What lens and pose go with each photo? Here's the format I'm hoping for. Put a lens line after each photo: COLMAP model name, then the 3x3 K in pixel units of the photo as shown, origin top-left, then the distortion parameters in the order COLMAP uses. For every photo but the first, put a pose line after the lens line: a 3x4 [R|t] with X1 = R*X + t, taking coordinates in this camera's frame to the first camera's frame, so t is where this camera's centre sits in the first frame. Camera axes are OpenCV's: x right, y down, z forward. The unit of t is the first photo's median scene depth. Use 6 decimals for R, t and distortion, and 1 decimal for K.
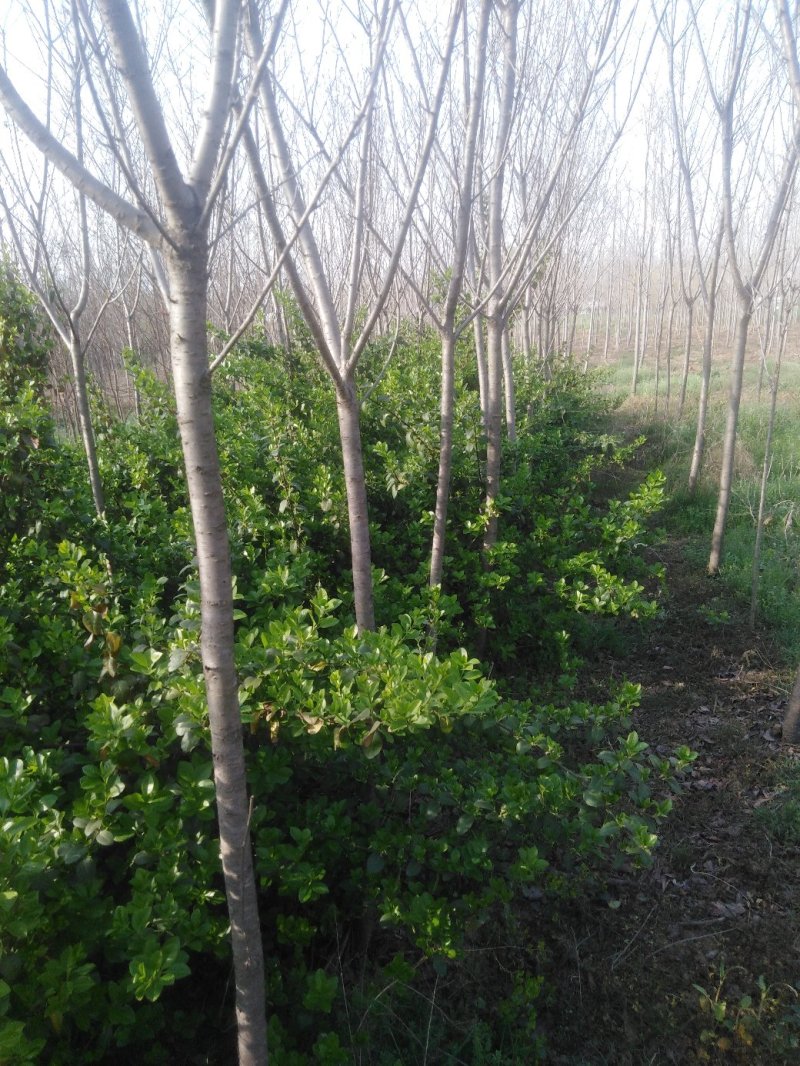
lens RADIAL K [[767.1, 0, 399.7], [0, 767.1, 531.5], [0, 0, 1]] dist [0.038559, -0.011121]
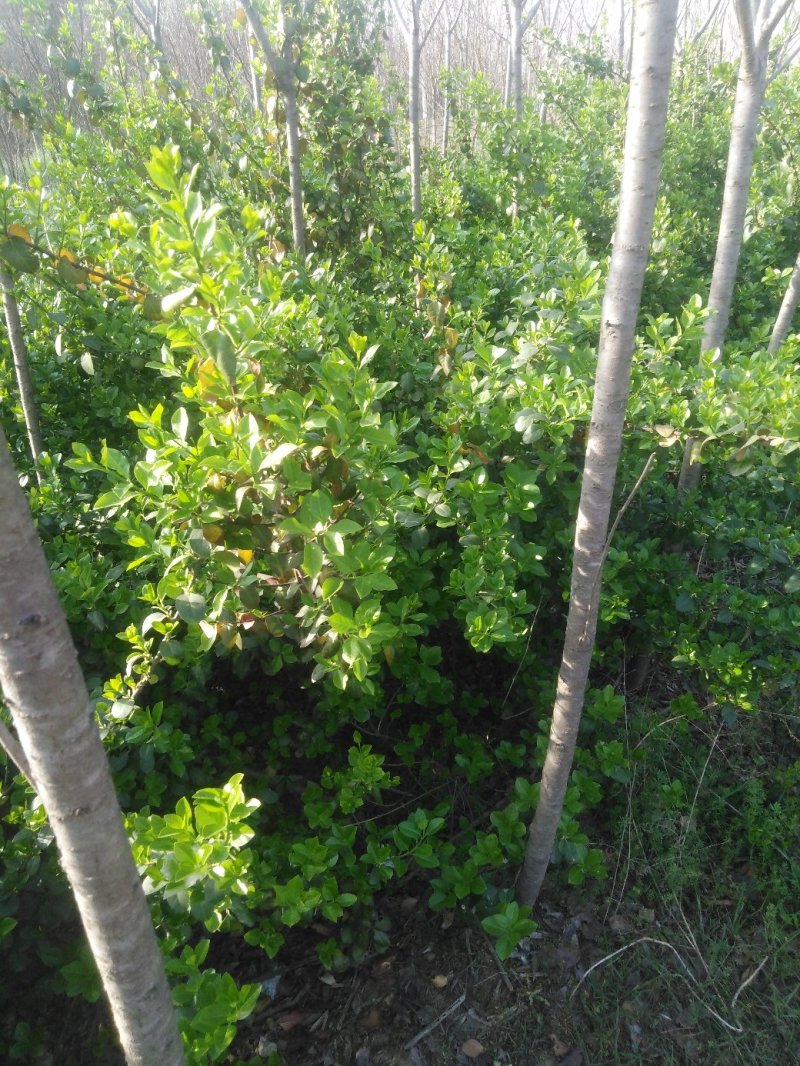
lens RADIAL K [[767.1, 0, 400.4], [0, 767.1, 534.5], [0, 0, 1]] dist [0.038559, -0.011121]
pose [[0.947124, 0.182196, -0.264123, -0.132975], [-0.111802, 0.958955, 0.260588, 0.139838], [0.300760, -0.217280, 0.928619, 0.013914]]
